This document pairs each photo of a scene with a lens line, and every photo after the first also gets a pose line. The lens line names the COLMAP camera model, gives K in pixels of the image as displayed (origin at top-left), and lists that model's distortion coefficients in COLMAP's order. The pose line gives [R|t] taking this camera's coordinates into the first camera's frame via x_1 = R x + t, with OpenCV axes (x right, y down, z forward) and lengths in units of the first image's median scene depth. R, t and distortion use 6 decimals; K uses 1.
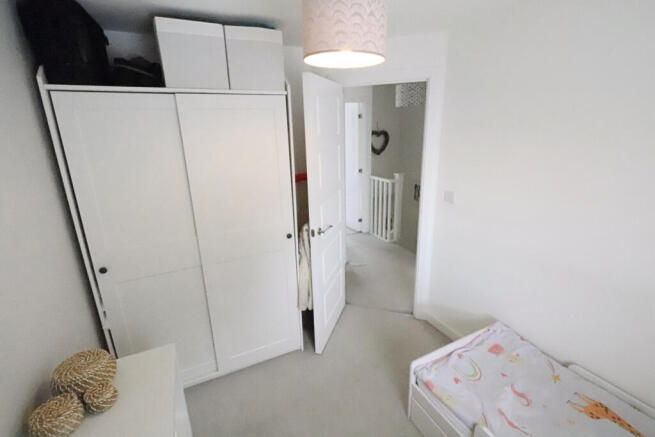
lens RADIAL K [[305.1, 0, 327.5], [0, 305.1, 218.5], [0, 0, 1]] dist [-0.004351, -0.014462]
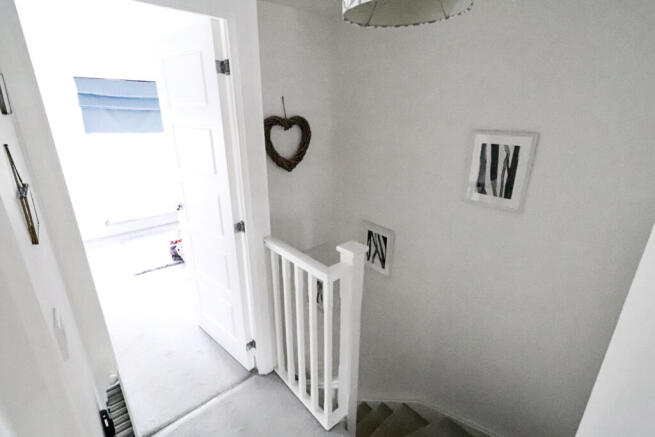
lens RADIAL K [[300.9, 0, 327.5], [0, 300.9, 218.5], [0, 0, 1]] dist [0.000990, 0.000054]
pose [[0.964119, -0.057902, 0.259080, 0.117630], [0.046741, 0.997703, 0.049040, -0.181957], [-0.261324, -0.035171, 0.964610, 0.641542]]
